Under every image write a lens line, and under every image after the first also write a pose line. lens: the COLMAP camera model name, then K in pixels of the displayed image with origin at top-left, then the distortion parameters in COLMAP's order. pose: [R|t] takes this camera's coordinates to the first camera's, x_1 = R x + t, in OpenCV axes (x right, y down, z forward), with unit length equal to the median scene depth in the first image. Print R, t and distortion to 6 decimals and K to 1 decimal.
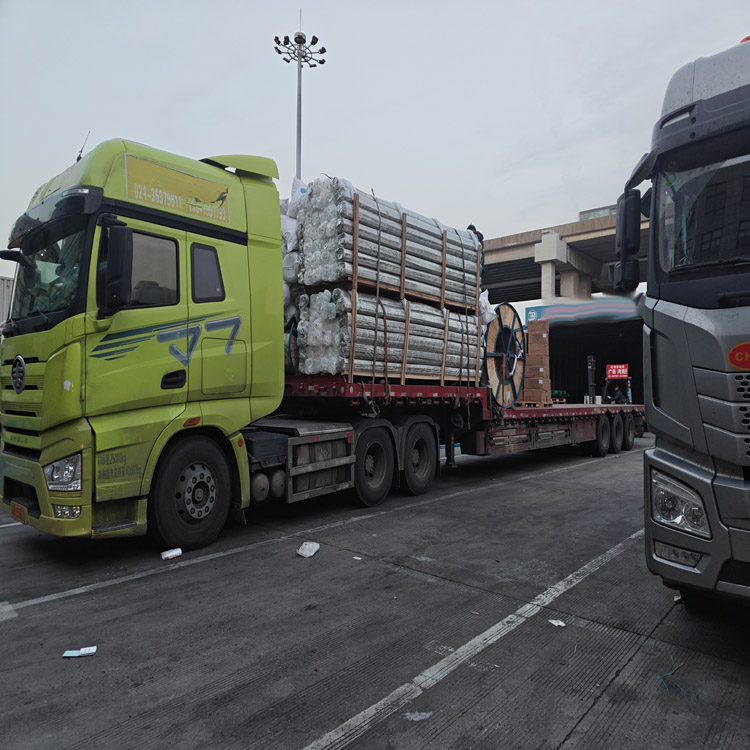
lens RADIAL K [[518.1, 0, 372.4], [0, 518.1, 395.4], [0, 0, 1]] dist [0.015808, -0.004127]
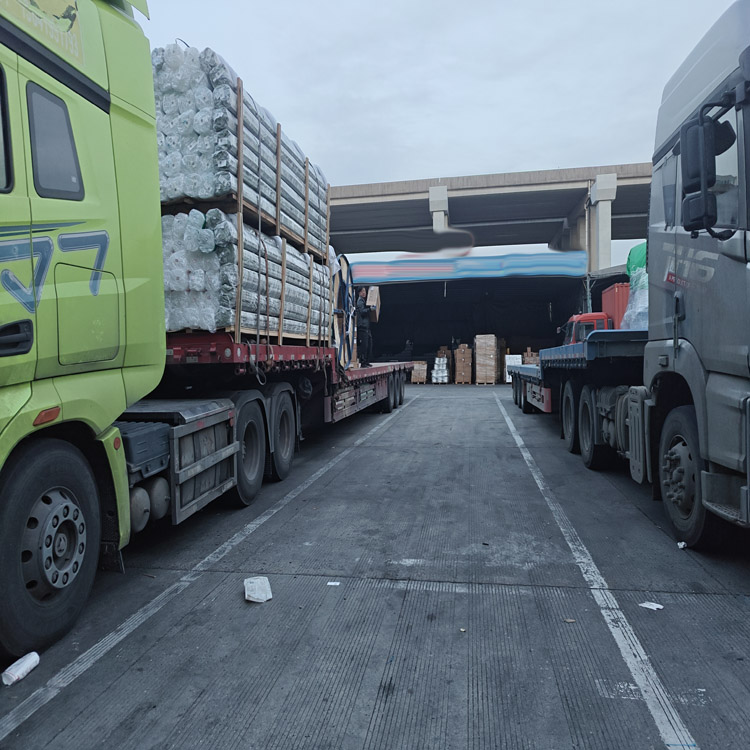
lens RADIAL K [[518.1, 0, 371.6], [0, 518.1, 372.3], [0, 0, 1]] dist [0.015808, -0.004127]
pose [[0.851385, -0.050073, 0.522146, -0.320800], [0.038059, 0.998706, 0.033717, -0.000517], [-0.523159, -0.008834, 0.852189, 0.336662]]
